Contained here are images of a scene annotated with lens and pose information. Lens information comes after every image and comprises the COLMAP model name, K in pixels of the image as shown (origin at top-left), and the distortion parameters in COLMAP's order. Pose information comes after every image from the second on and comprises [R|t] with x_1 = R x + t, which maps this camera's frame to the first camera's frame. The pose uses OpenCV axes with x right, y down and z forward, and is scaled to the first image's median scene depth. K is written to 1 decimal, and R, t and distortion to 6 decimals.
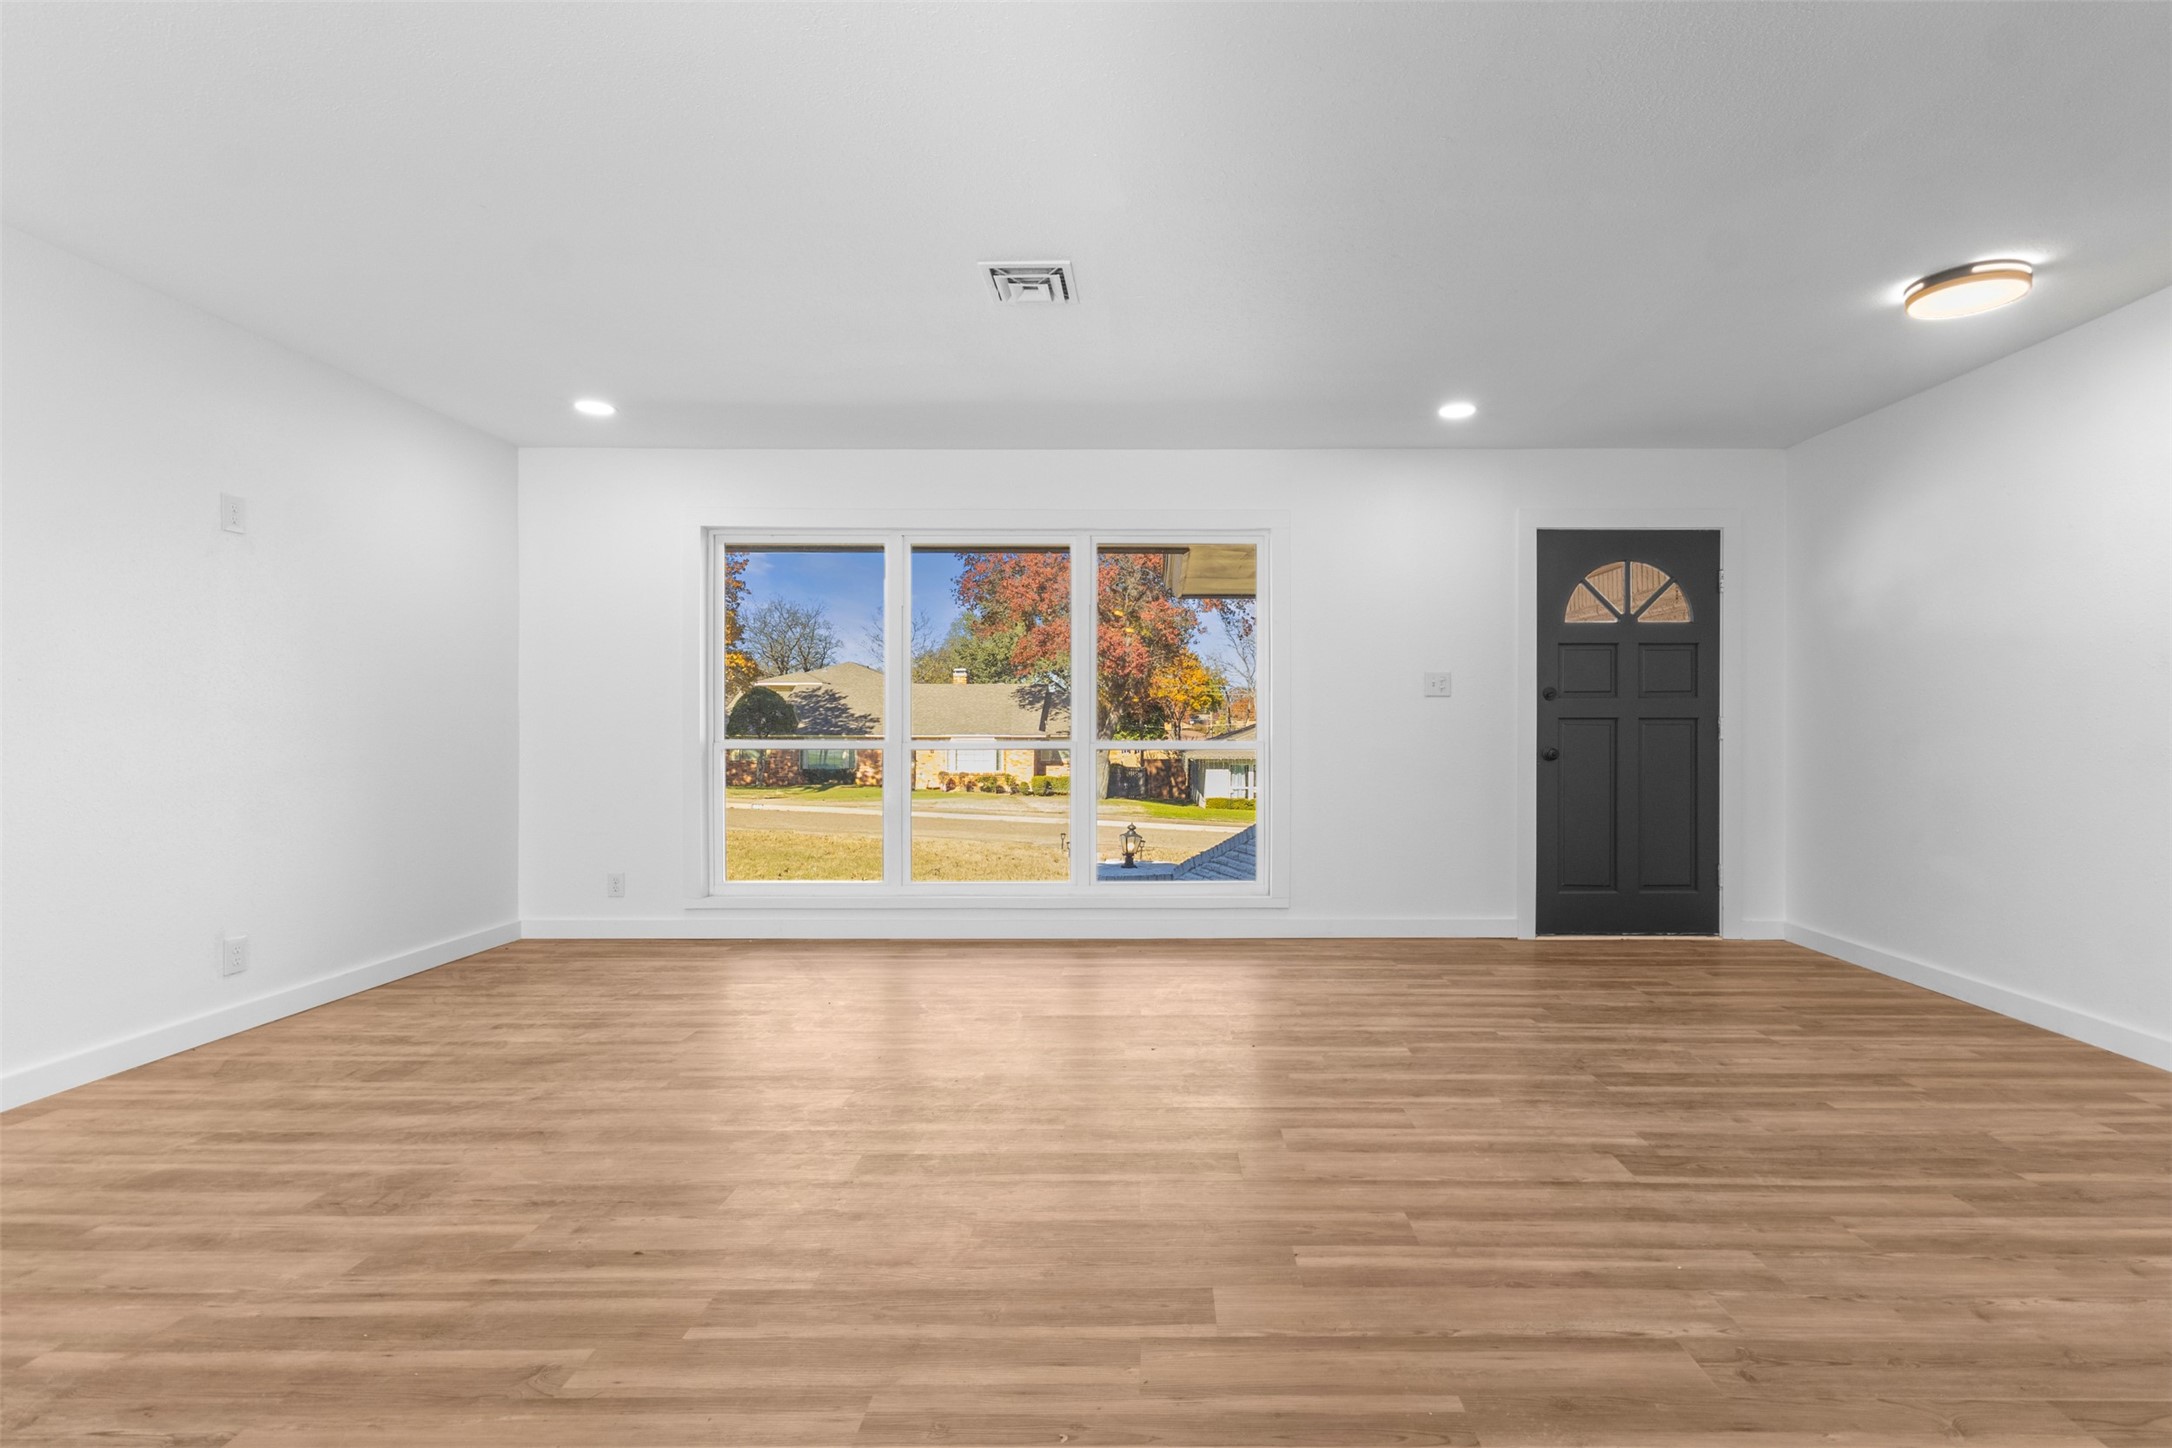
lens RADIAL K [[1026.7, 0, 1150.7], [0, 1026.7, 733.5], [0, 0, 1]] dist [0.012257, 0.000257]
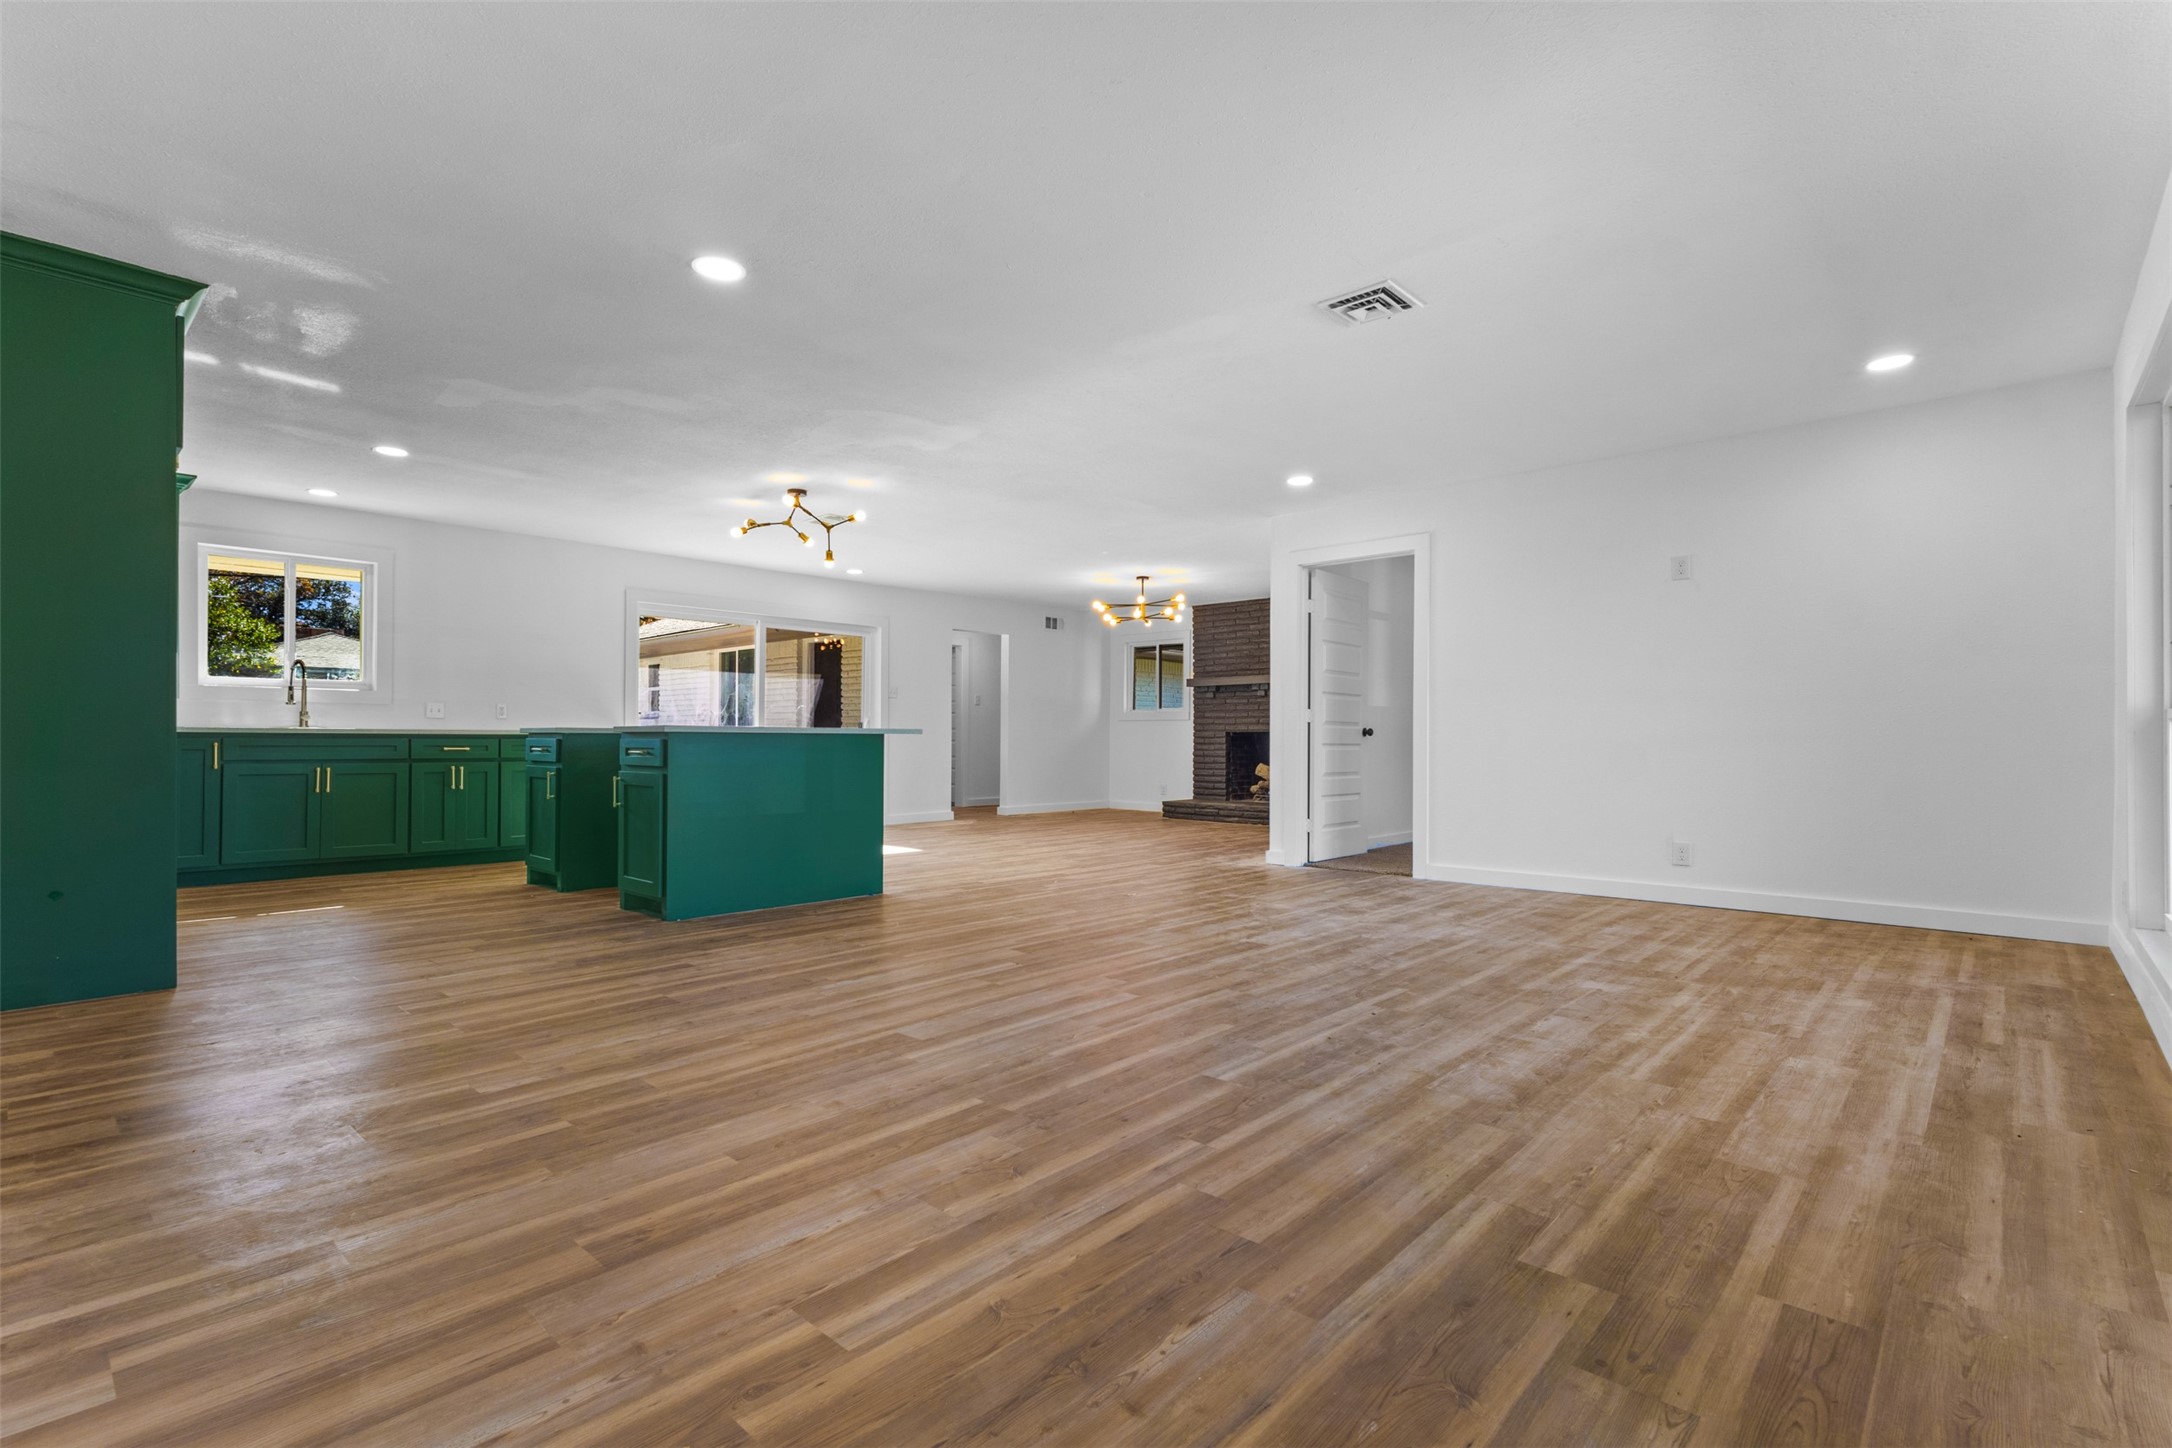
lens RADIAL K [[1005.1, 0, 1086.7], [0, 1005.1, 733.0], [0, 0, 1]] dist [-0.002928, 0.005988]
pose [[-0.674596, -0.009470, -0.738126, 0.965205], [-0.007243, 0.999954, -0.006210, 0.058534], [0.738152, 0.001157, -0.674634, 1.581393]]
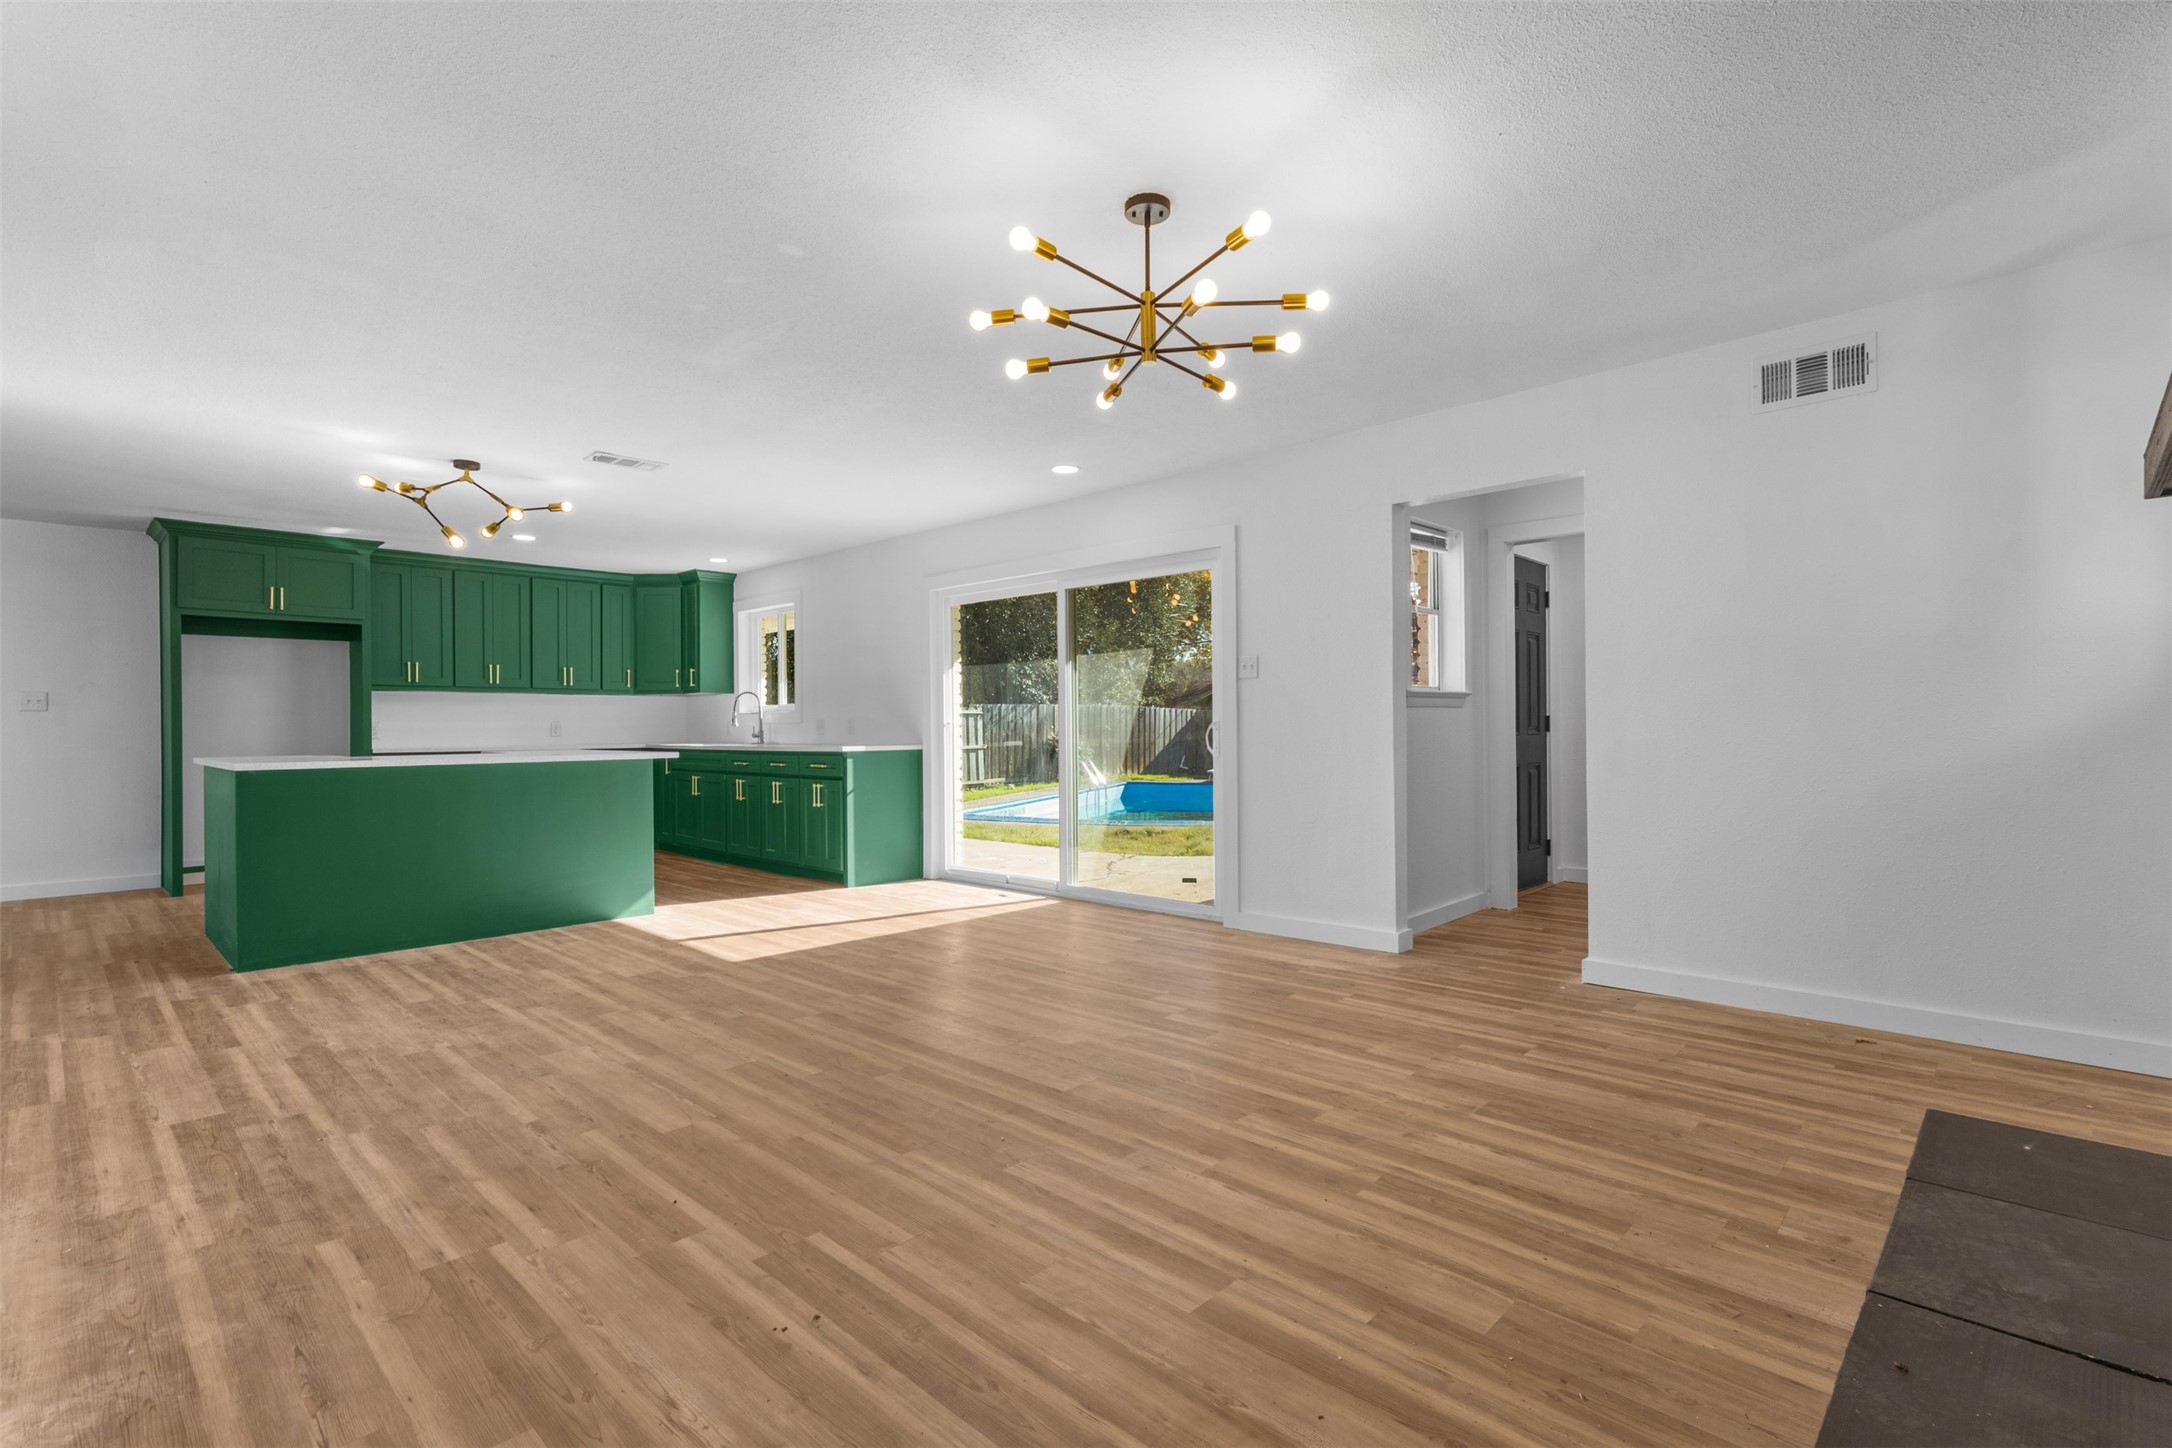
lens RADIAL K [[1005.1, 0, 1086.7], [0, 1005.1, 733.0], [0, 0, 1]] dist [-0.002928, 0.005988]
pose [[-0.720567, -0.000888, 0.693385, -2.040317], [0.010894, 0.999861, 0.012602, -0.006649], [-0.693300, 0.016634, -0.720457, 0.247199]]
